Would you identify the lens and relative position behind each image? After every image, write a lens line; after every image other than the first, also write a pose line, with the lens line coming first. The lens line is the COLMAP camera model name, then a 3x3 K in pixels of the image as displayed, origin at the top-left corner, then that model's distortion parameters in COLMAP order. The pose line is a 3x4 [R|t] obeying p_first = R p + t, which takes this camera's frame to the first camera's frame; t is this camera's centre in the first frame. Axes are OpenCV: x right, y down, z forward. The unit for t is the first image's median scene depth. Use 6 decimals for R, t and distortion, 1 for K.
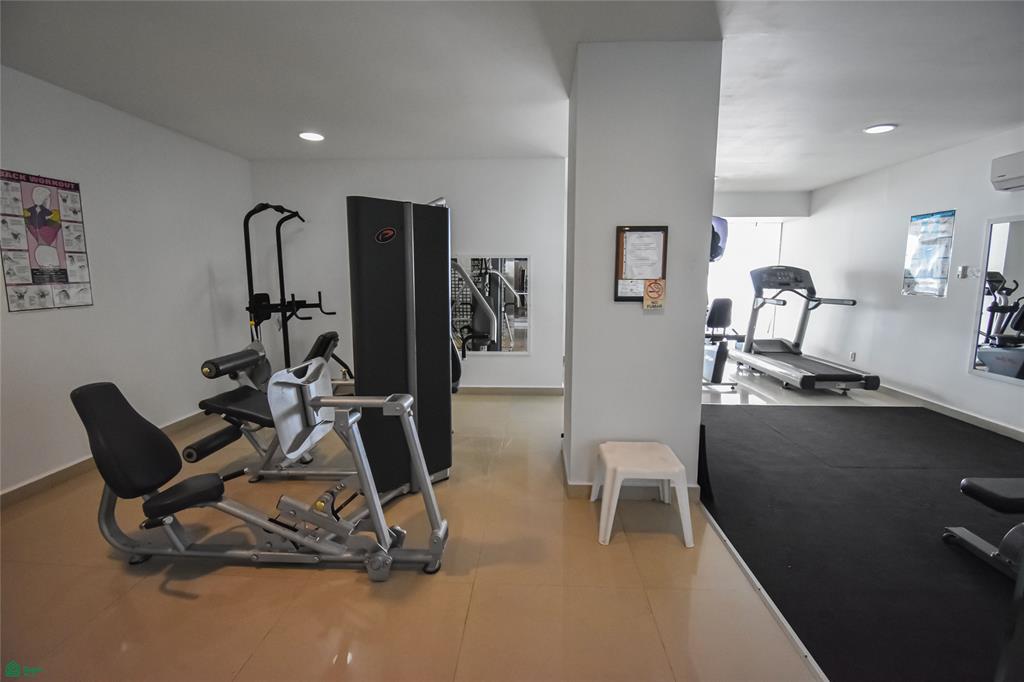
lens RADIAL K [[460.6, 0, 512.0], [0, 460.6, 341.0], [0, 0, 1]] dist [-0.018646, -0.000693]
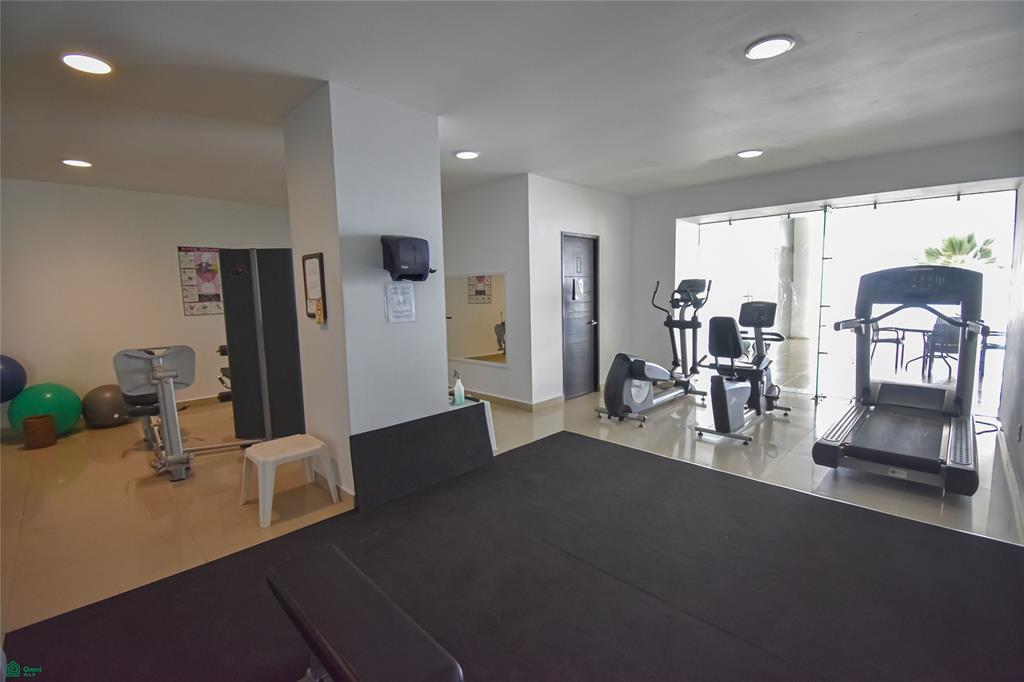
lens RADIAL K [[460.6, 0, 512.0], [0, 460.6, 341.0], [0, 0, 1]] dist [-0.018646, -0.000693]
pose [[0.740506, 0.056830, -0.669642, 1.369189], [-0.072659, 0.997348, 0.004293, -0.065282], [0.668110, 0.045477, 0.742671, 0.446192]]
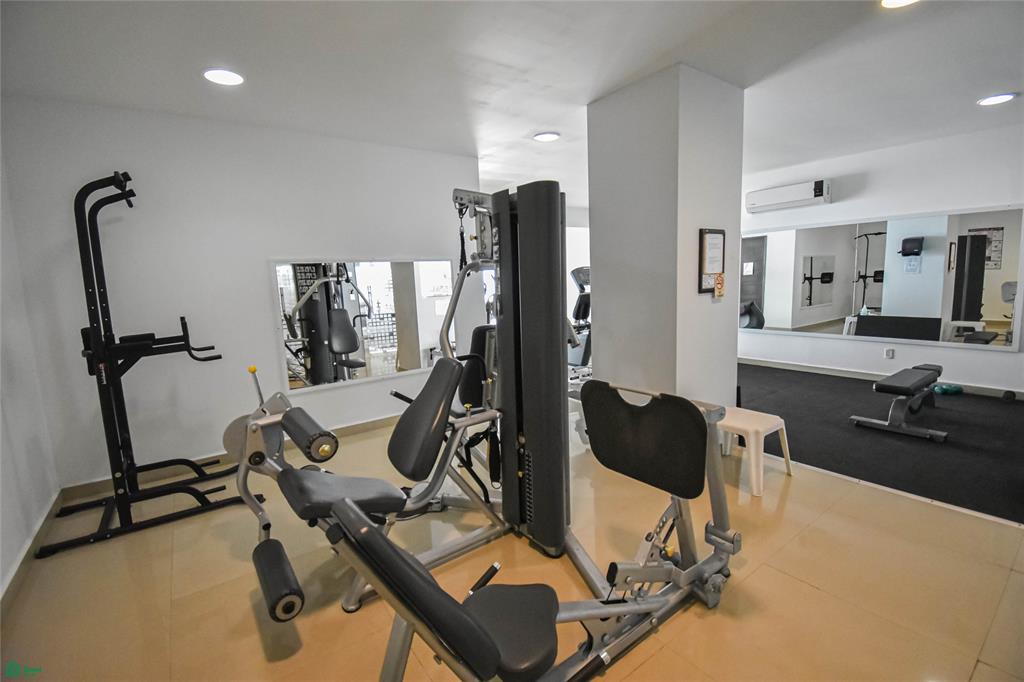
lens RADIAL K [[460.6, 0, 512.0], [0, 460.6, 341.0], [0, 0, 1]] dist [-0.018646, -0.000693]
pose [[0.774261, -0.117574, 0.621849, -0.841321], [0.128175, 0.991361, 0.027847, -0.057709], [-0.619750, 0.058145, 0.782642, 0.383108]]
